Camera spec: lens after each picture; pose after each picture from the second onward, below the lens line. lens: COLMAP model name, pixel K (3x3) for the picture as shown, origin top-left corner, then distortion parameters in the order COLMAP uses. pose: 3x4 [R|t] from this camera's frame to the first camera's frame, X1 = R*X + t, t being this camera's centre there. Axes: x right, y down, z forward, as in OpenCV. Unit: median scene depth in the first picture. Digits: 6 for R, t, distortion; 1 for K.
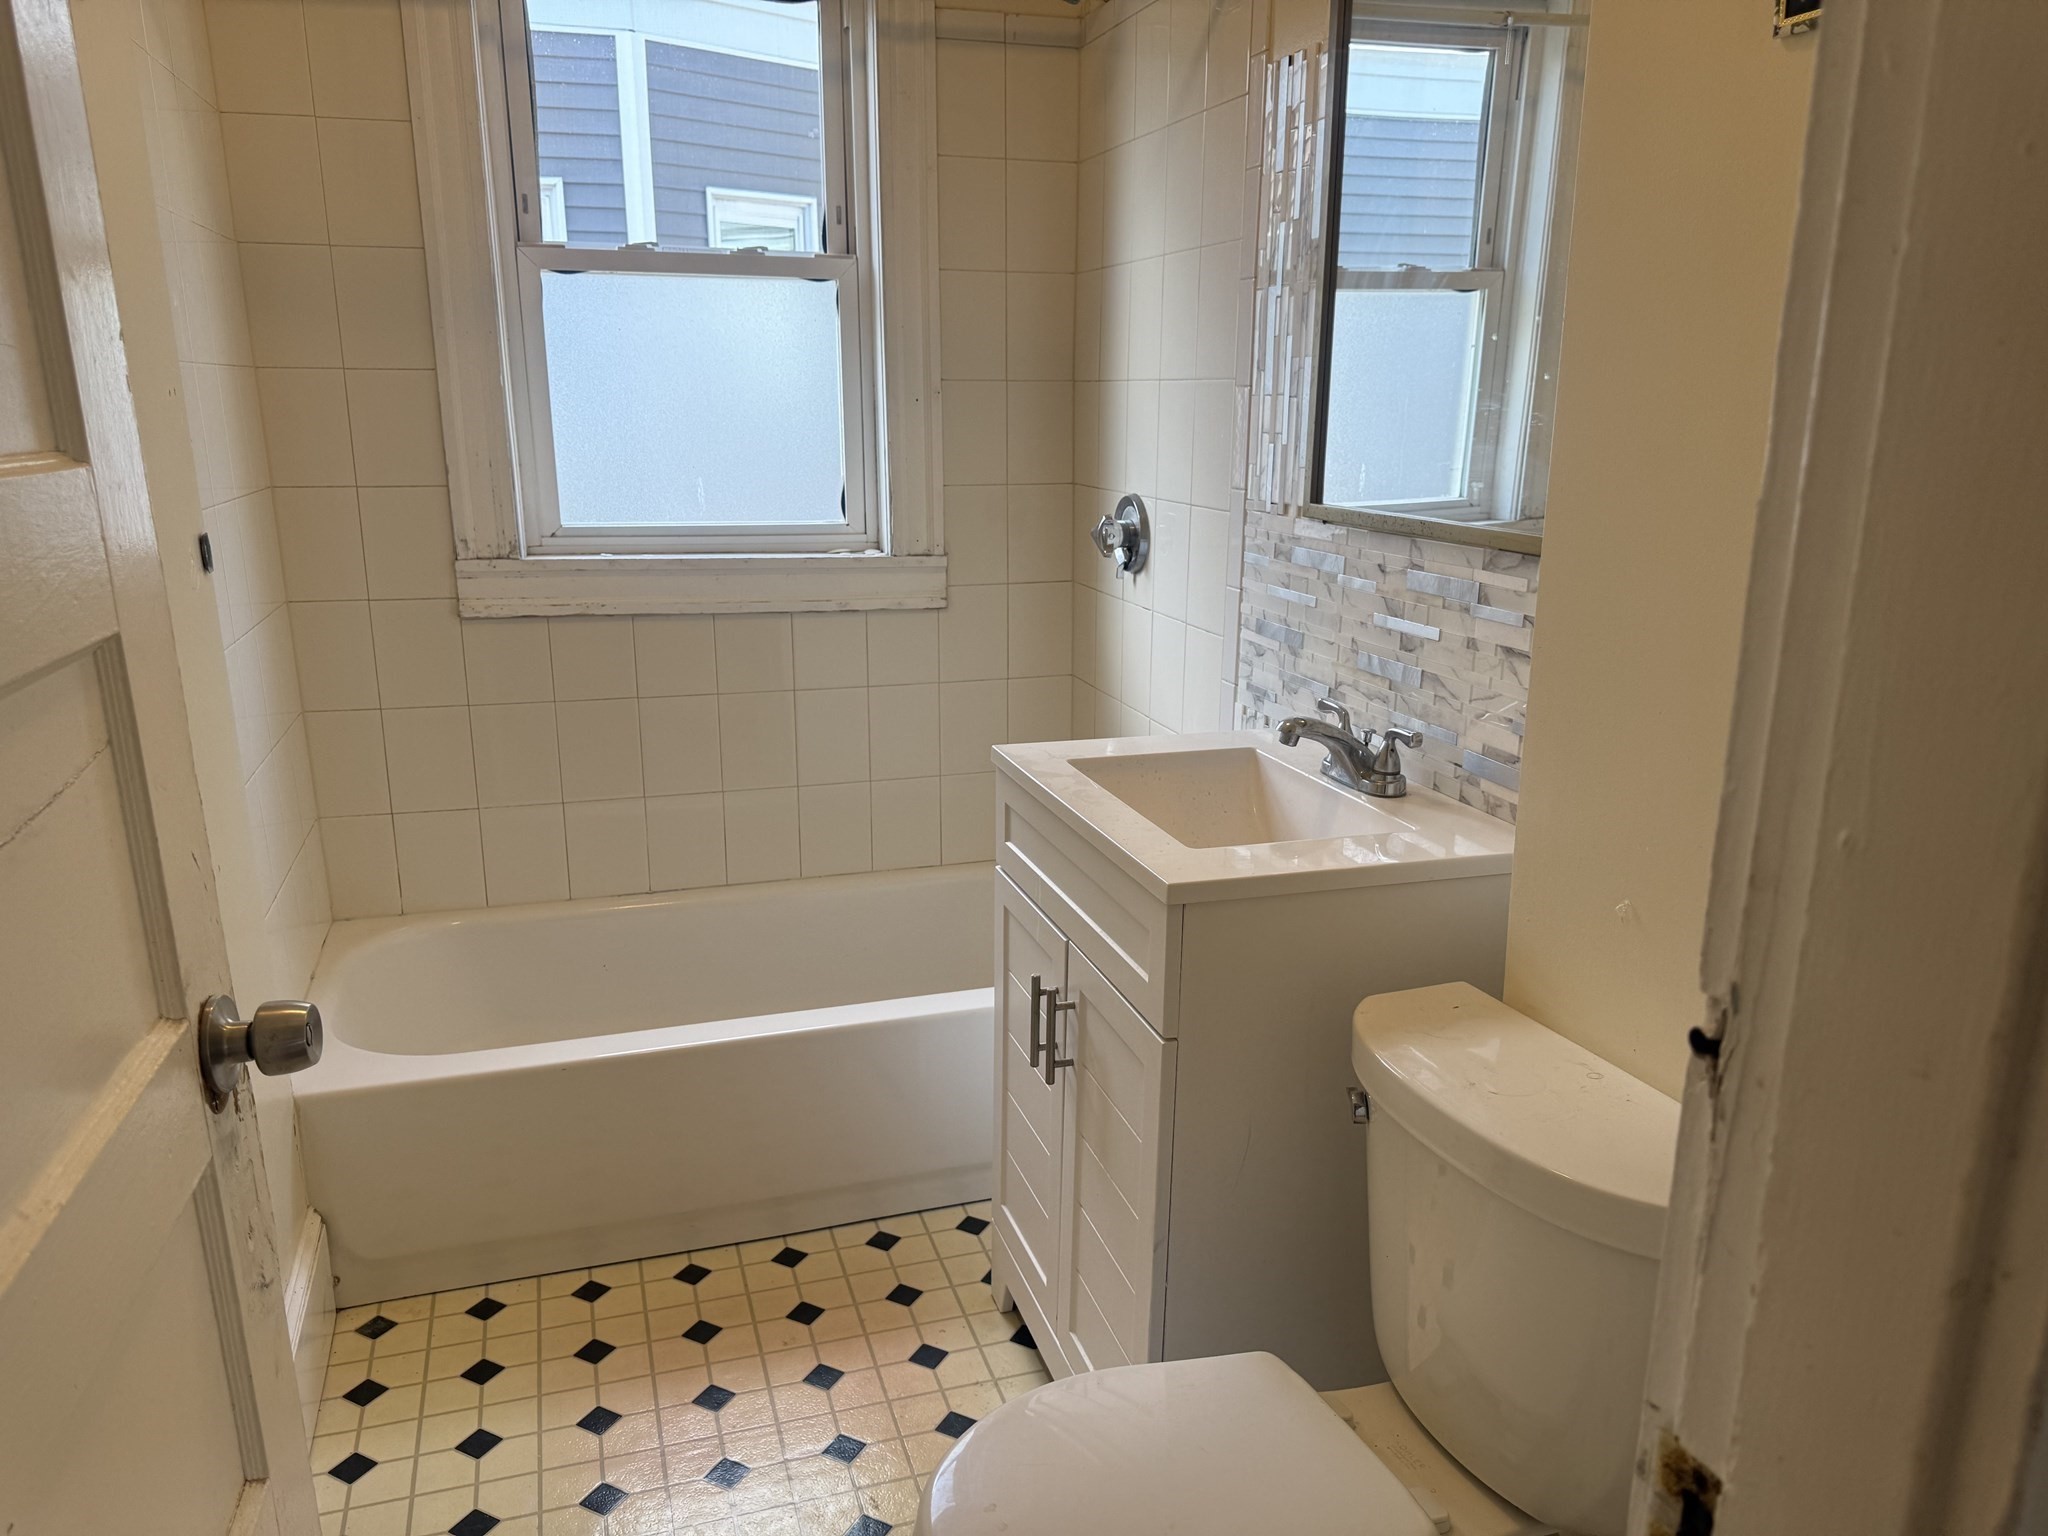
lens RADIAL K [[1444.7, 0, 1019.2], [0, 1444.7, 789.7], [0, 0, 1]] dist [0.065659, -0.083593]
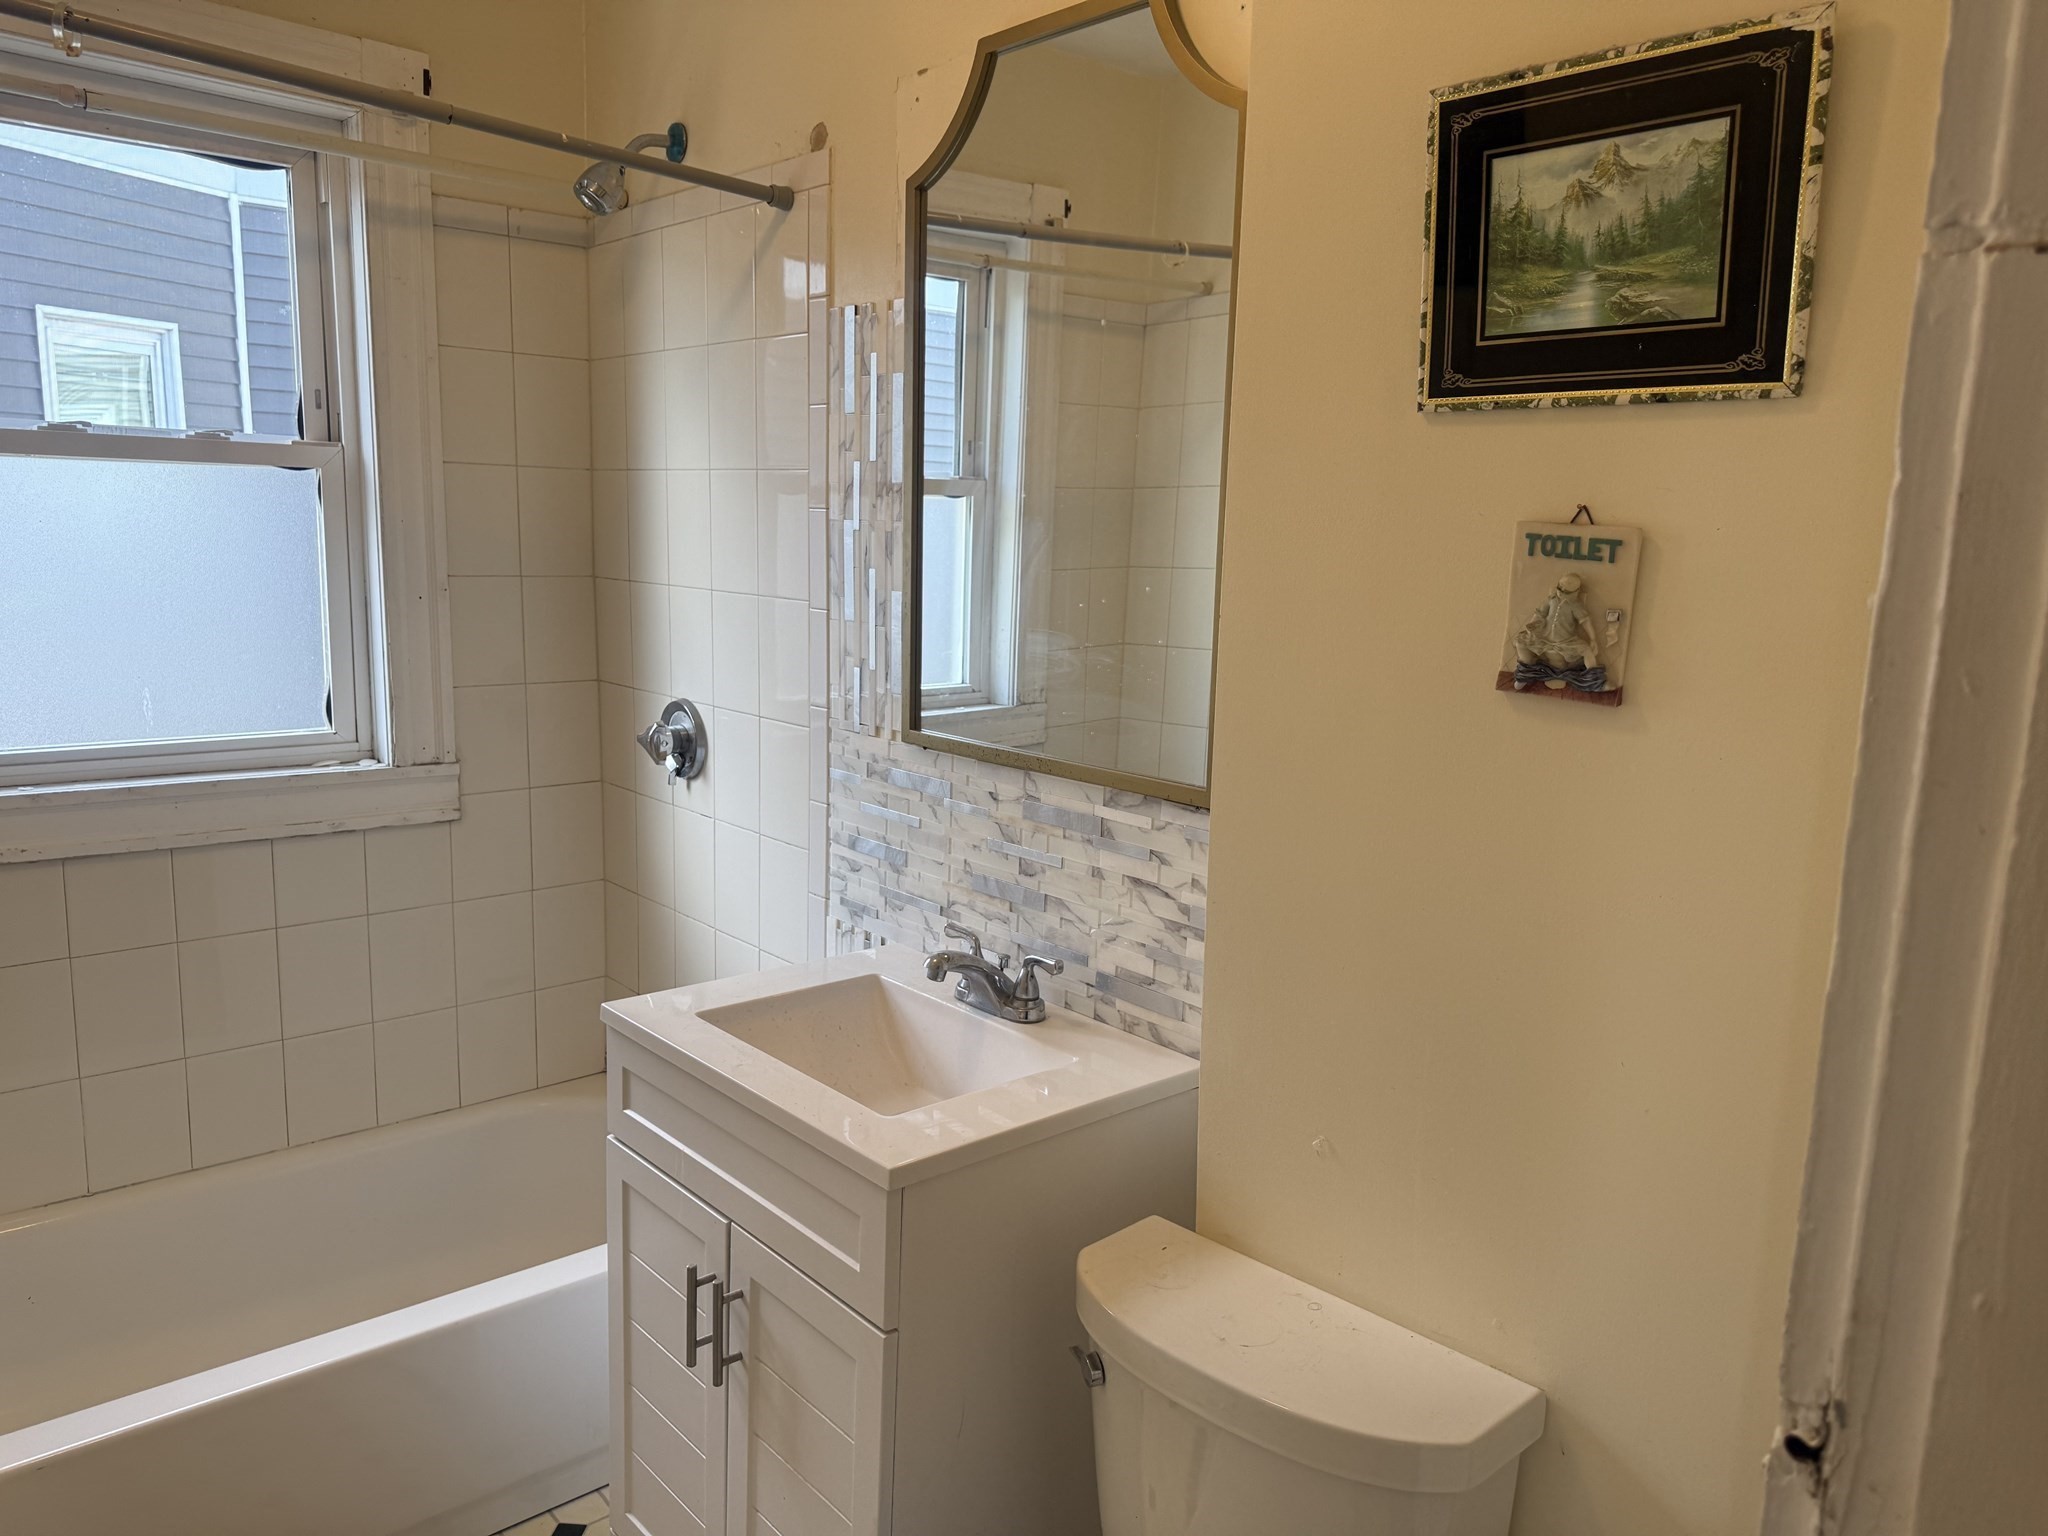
lens RADIAL K [[1444.7, 0, 1022.1], [0, 1444.7, 759.4], [0, 0, 1]] dist [0.065659, -0.083593]
pose [[0.912174, -0.044879, 0.407339, -0.143160], [0.084598, 0.993197, -0.080019, -0.087389], [-0.400977, 0.107451, 0.909765, 0.040444]]
